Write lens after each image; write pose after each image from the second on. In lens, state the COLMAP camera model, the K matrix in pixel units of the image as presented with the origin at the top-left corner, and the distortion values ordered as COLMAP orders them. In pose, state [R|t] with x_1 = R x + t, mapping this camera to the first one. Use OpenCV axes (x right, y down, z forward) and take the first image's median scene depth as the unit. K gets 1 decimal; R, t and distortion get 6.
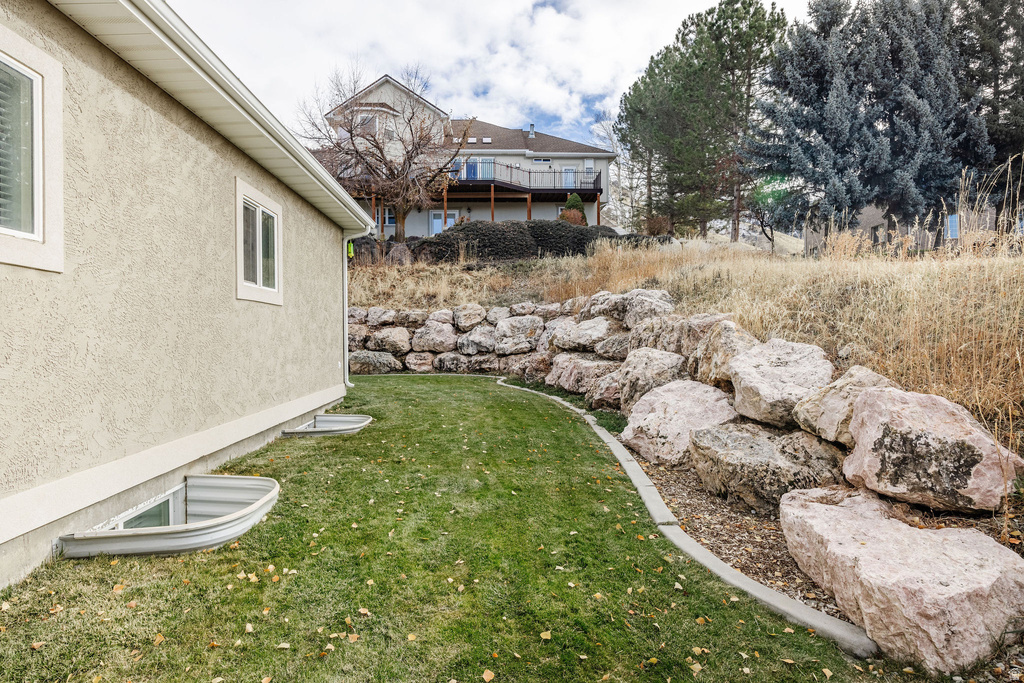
lens RADIAL K [[517.1, 0, 511.4], [0, 517.1, 326.8], [0, 0, 1]] dist [-0.001455, -0.000357]
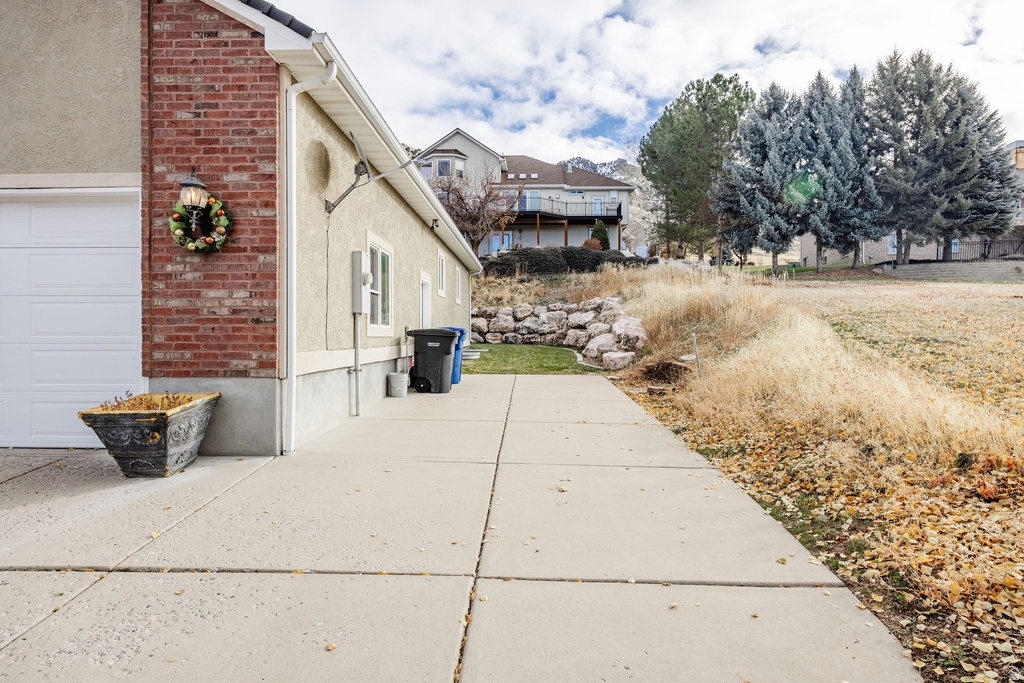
lens RADIAL K [[517.1, 0, 511.4], [0, 517.1, 326.8], [0, 0, 1]] dist [-0.001455, -0.000357]
pose [[0.996064, 0.007207, -0.088340, 0.024198], [-0.006987, 0.999972, 0.002795, 0.020686], [0.088357, -0.002167, 0.996086, -0.553580]]
